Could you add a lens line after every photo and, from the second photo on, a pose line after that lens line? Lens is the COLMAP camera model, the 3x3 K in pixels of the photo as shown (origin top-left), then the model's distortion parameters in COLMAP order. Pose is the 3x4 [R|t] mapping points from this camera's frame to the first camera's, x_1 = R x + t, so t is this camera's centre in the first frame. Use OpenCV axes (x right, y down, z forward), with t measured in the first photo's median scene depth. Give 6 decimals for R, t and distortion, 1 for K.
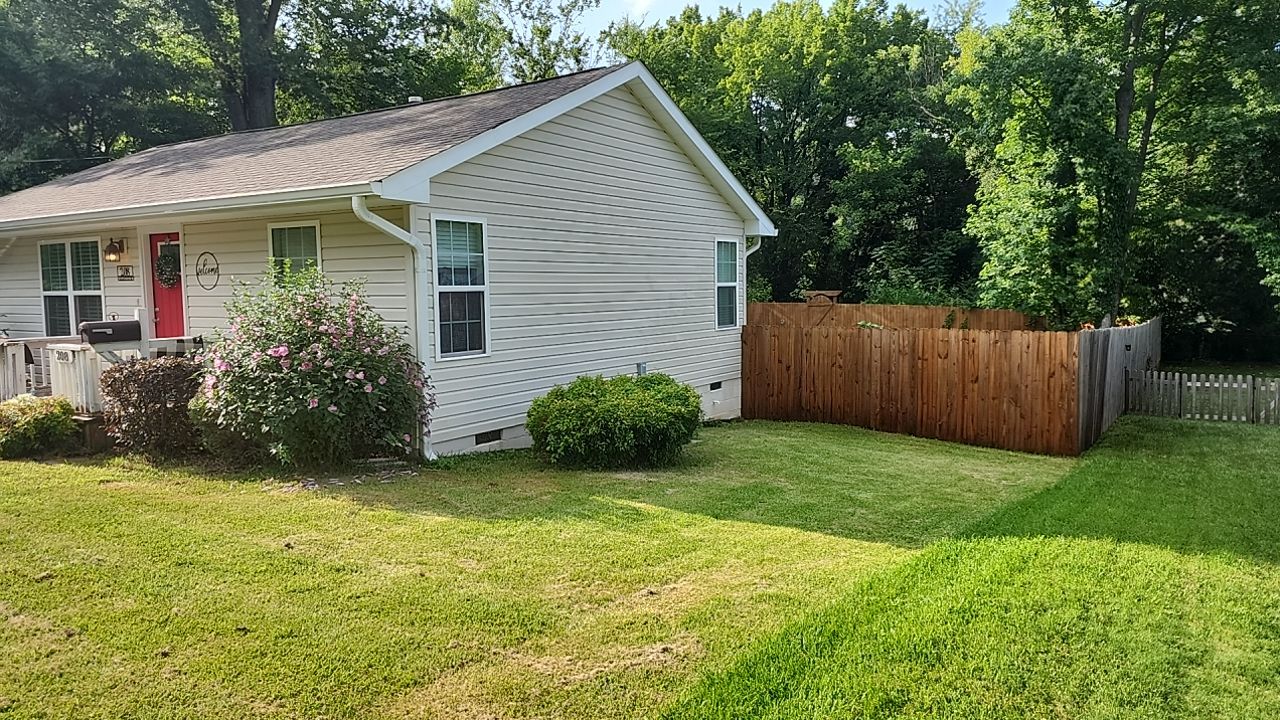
lens RADIAL K [[860.8, 0, 642.4], [0, 860.8, 343.7], [0, 0, 1]] dist [0.087230, -0.067512]
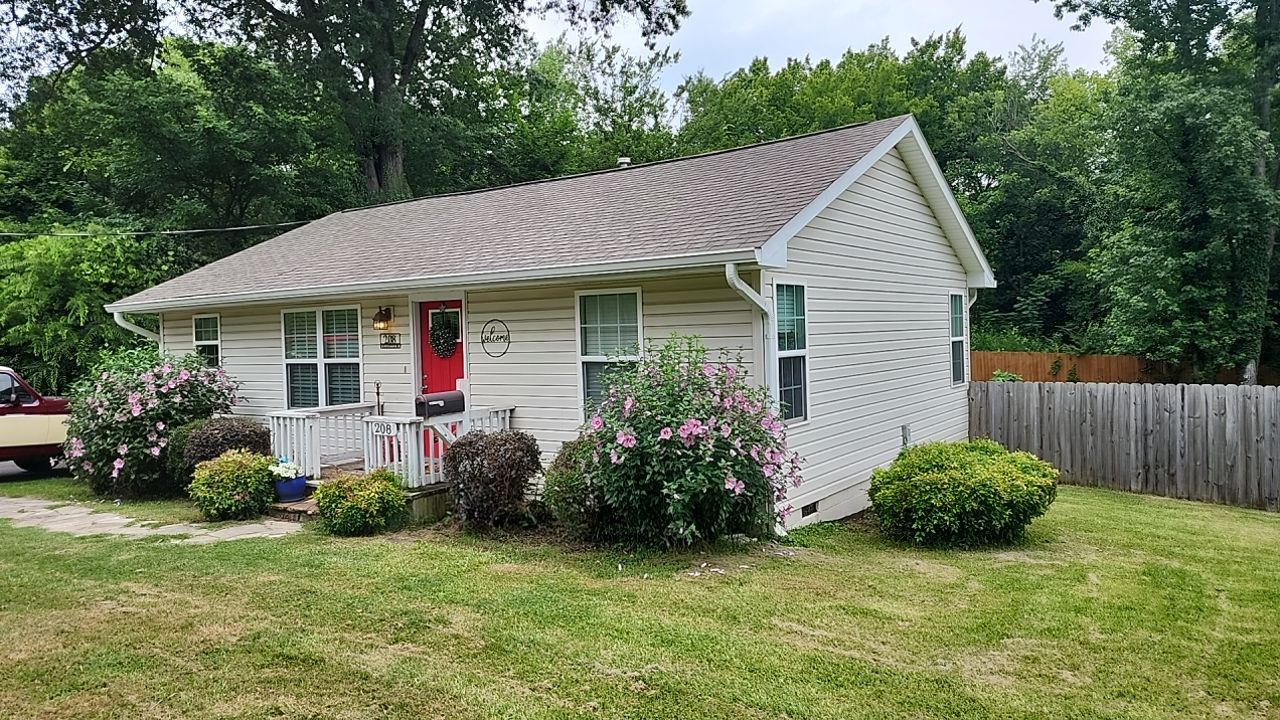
lens RADIAL K [[860.8, 0, 642.4], [0, 860.8, 343.7], [0, 0, 1]] dist [0.087230, -0.067512]
pose [[0.999268, -0.015302, -0.035071, -0.210643], [0.013345, 0.998378, -0.055347, -0.014755], [0.035861, 0.054839, 0.997851, 0.024464]]
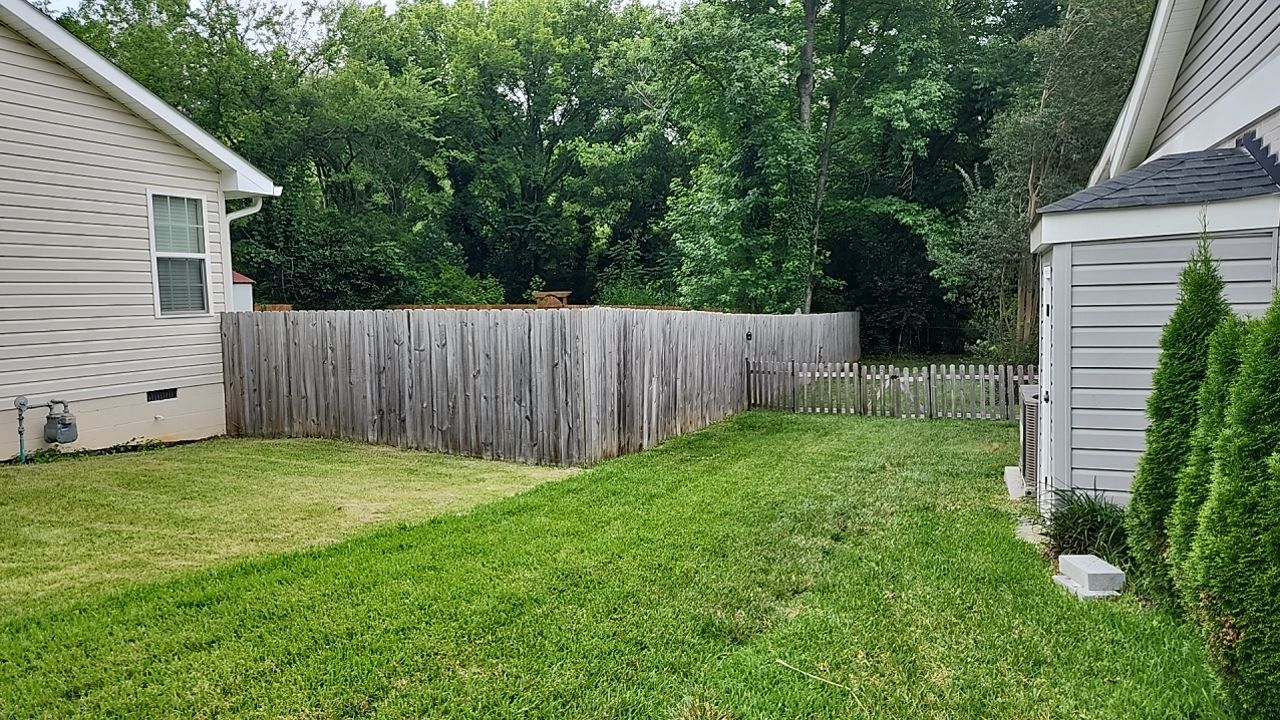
lens RADIAL K [[860.8, 0, 642.4], [0, 860.8, 343.7], [0, 0, 1]] dist [0.087230, -0.067512]
pose [[0.979457, -0.021048, 0.200553, 0.322230], [0.023836, 0.999650, -0.011495, 0.023196], [-0.200240, 0.016039, 0.979616, 0.188788]]
